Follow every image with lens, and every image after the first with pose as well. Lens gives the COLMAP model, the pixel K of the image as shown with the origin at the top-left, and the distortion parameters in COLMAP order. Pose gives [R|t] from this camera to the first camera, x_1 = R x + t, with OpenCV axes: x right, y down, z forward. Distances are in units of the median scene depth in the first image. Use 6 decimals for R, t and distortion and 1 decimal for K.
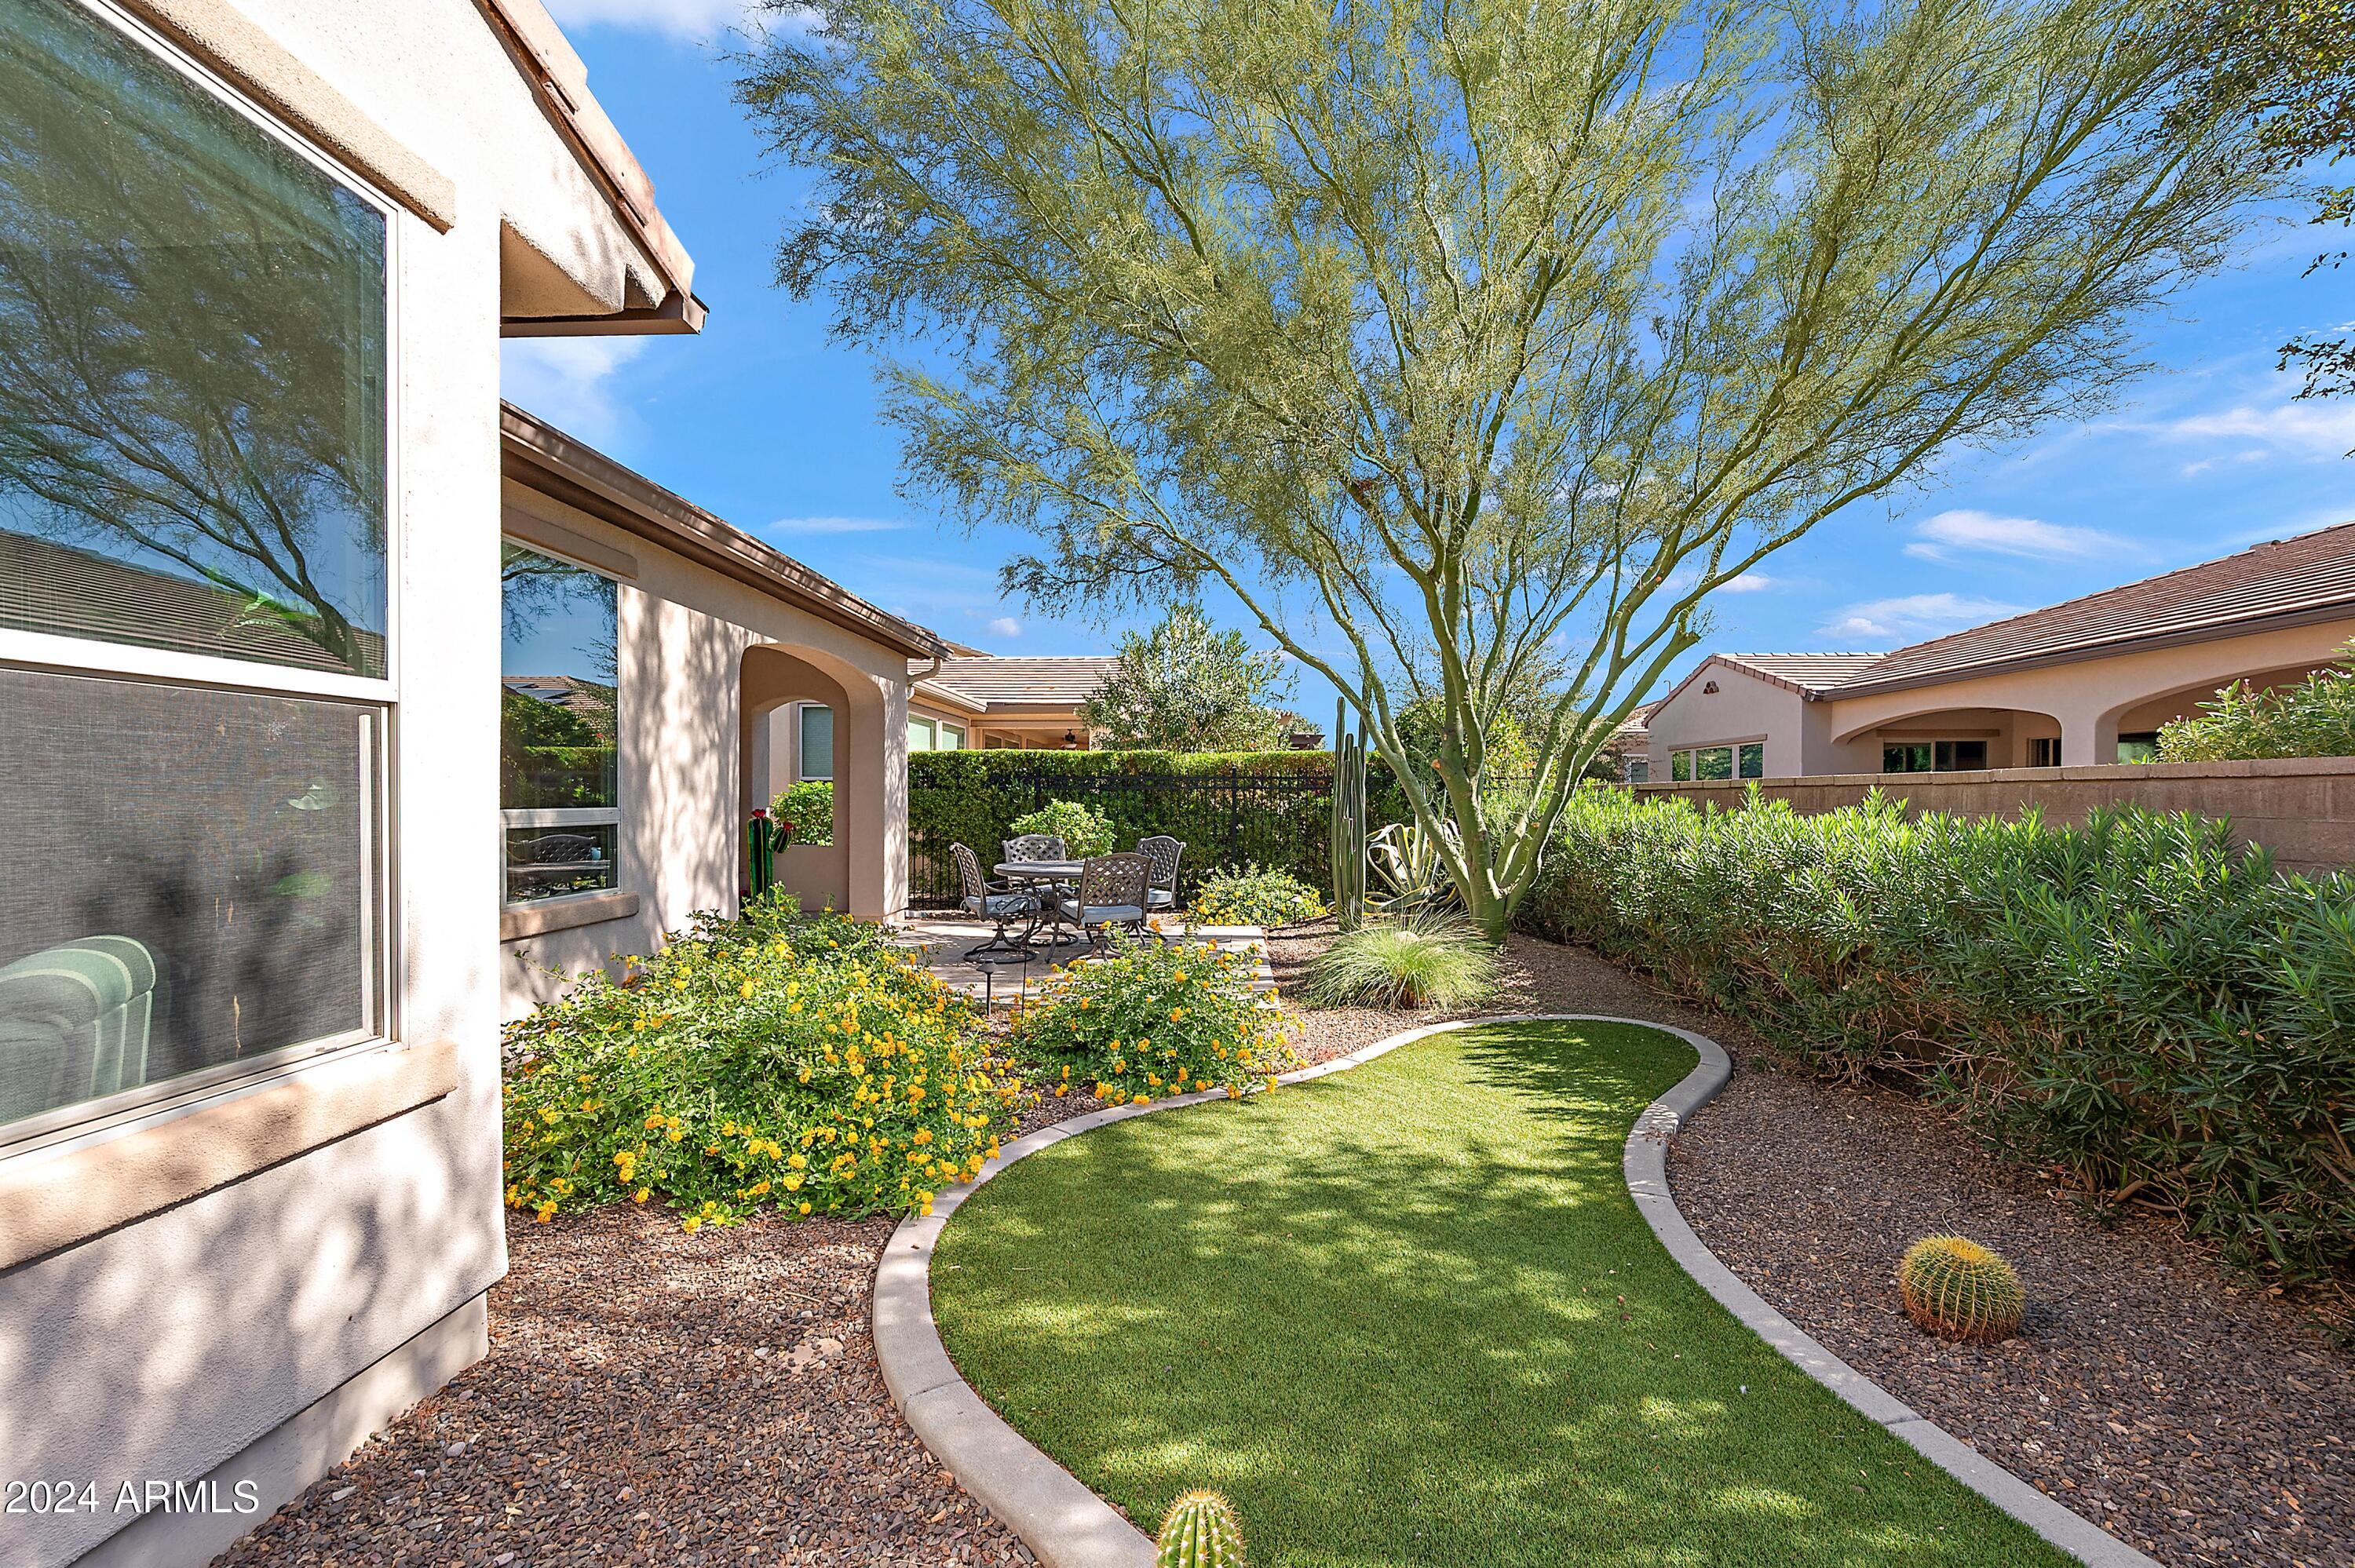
lens RADIAL K [[937.1, 0, 1179.2], [0, 937.1, 815.6], [0, 0, 1]] dist [0.000119, -0.000903]
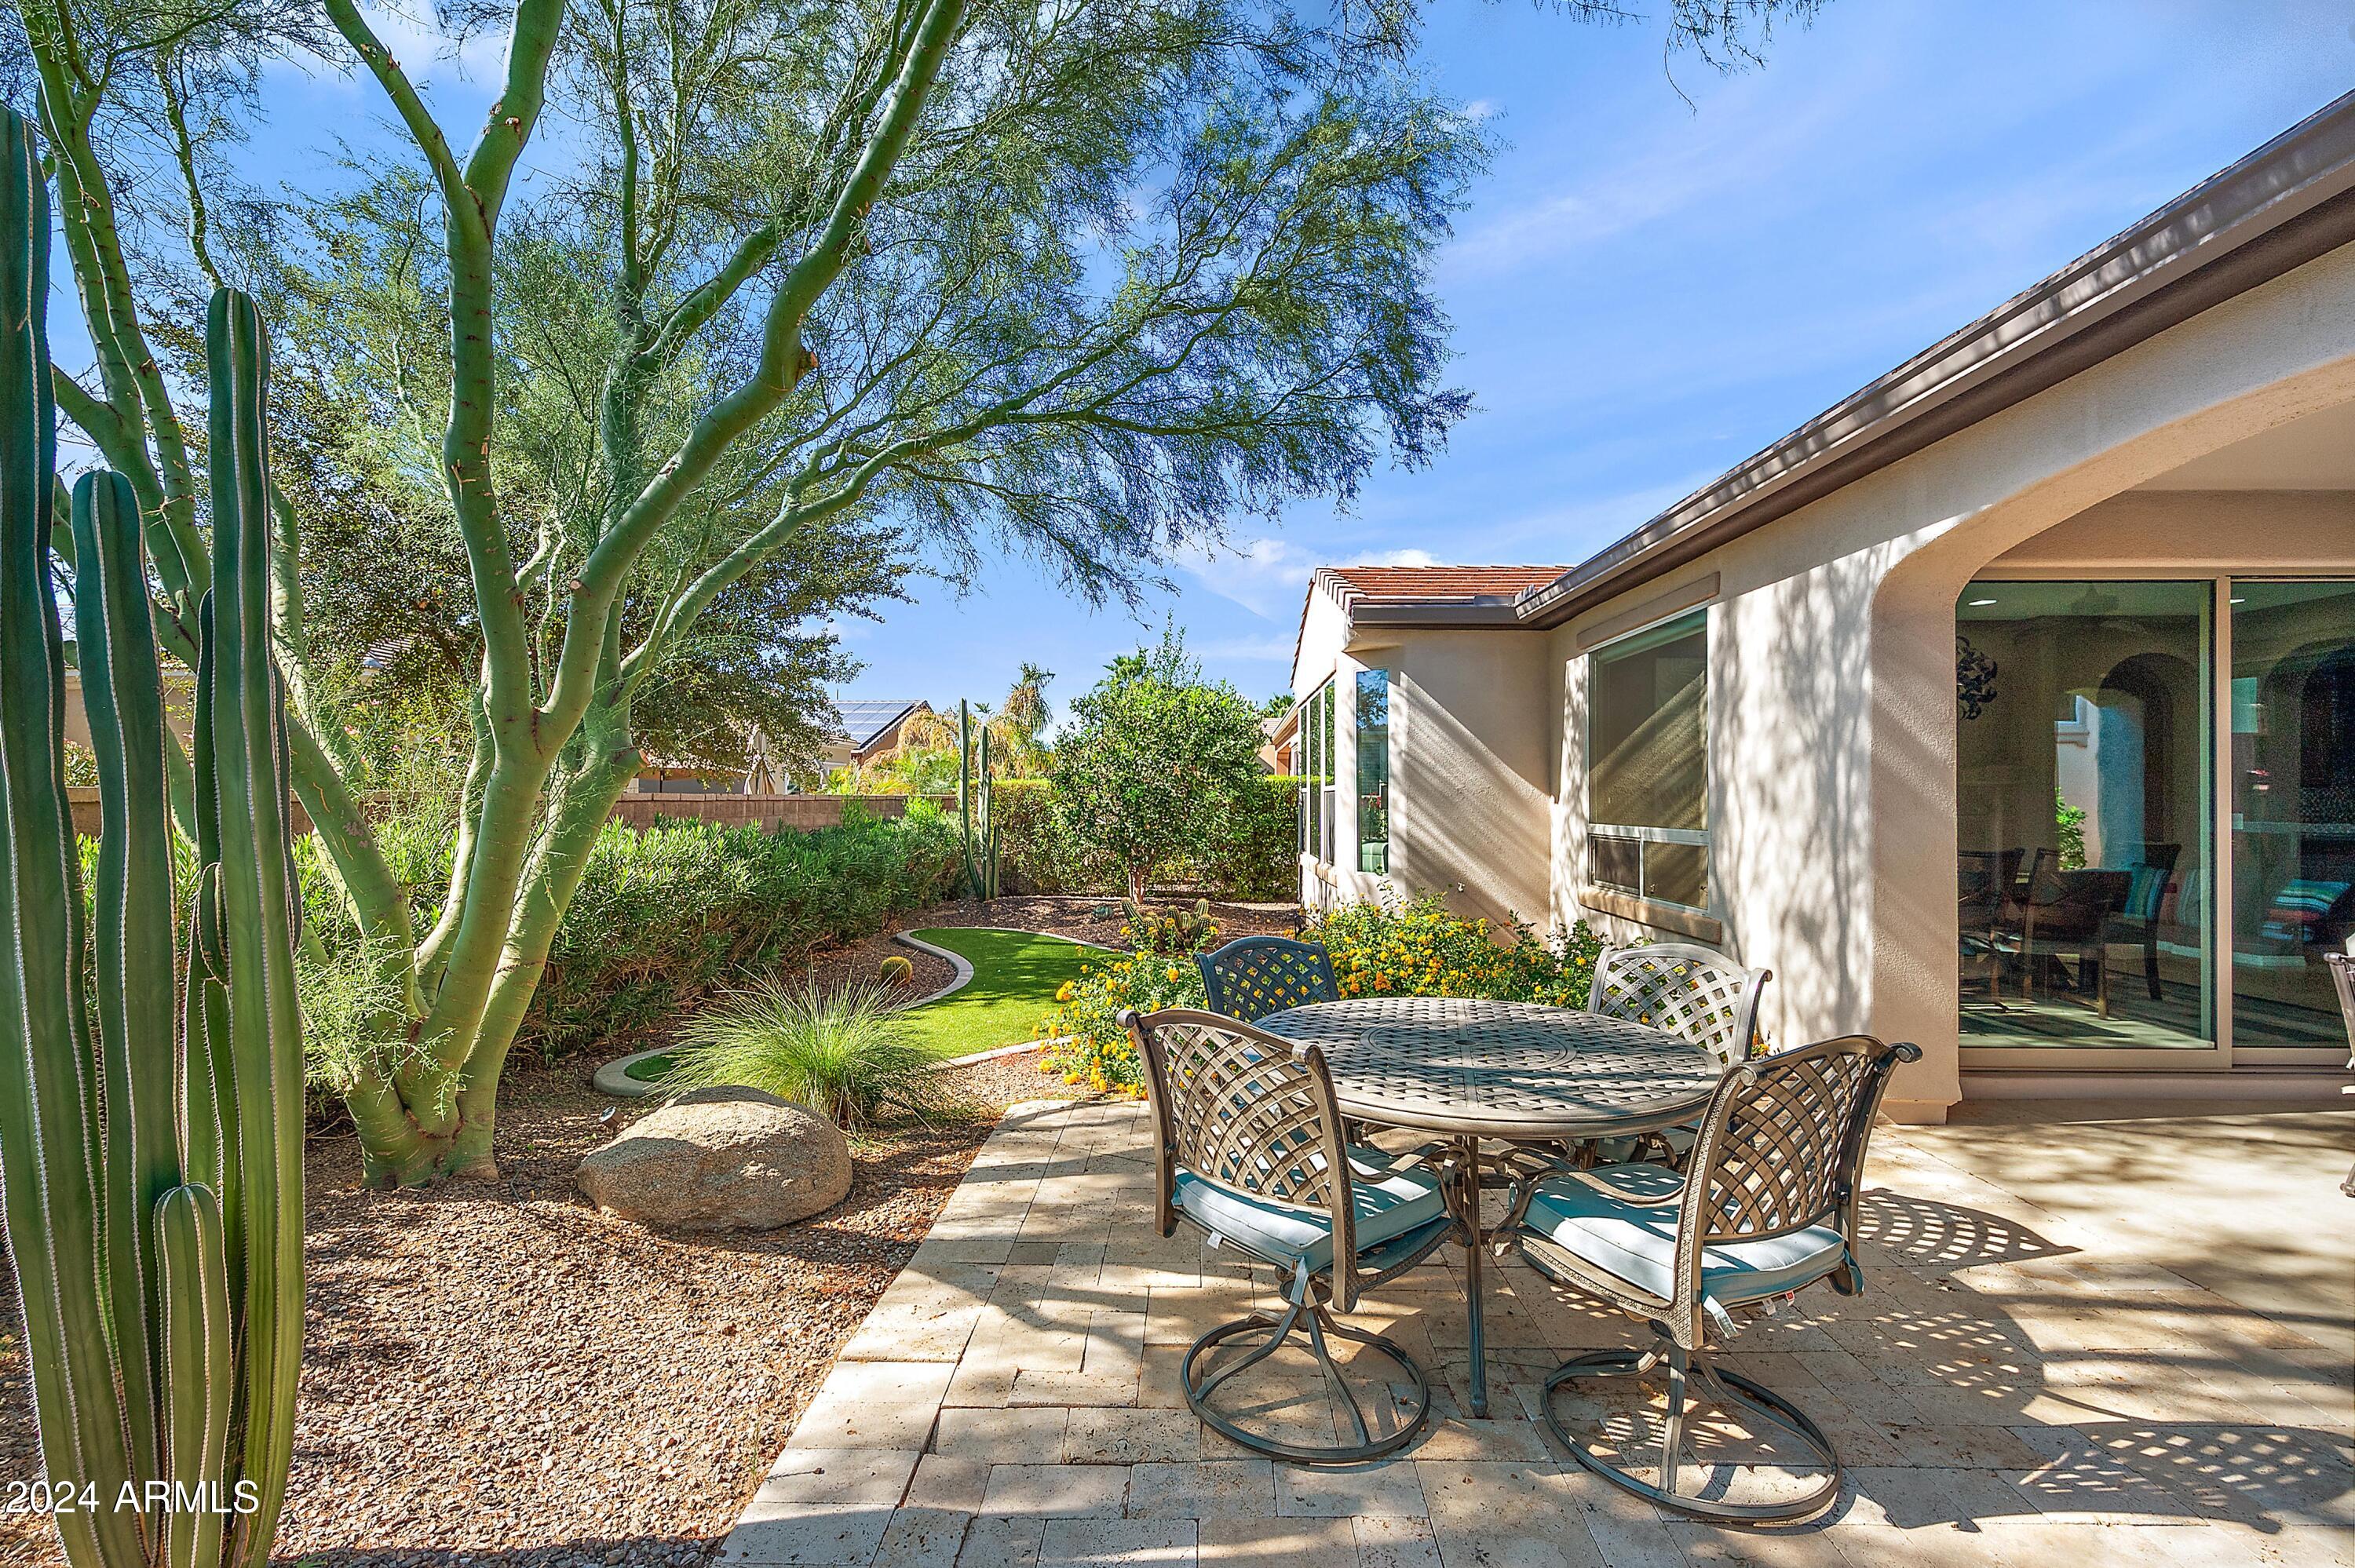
lens RADIAL K [[969.1, 0, 1192.7], [0, 969.1, 790.7], [0, 0, 1]] dist [-0.004315, 0.001163]
pose [[-0.998581, -0.018699, -0.049868, 0.004368], [-0.019103, 0.999788, 0.007634, -0.045915], [0.049715, 0.008576, -0.998727, 1.975349]]
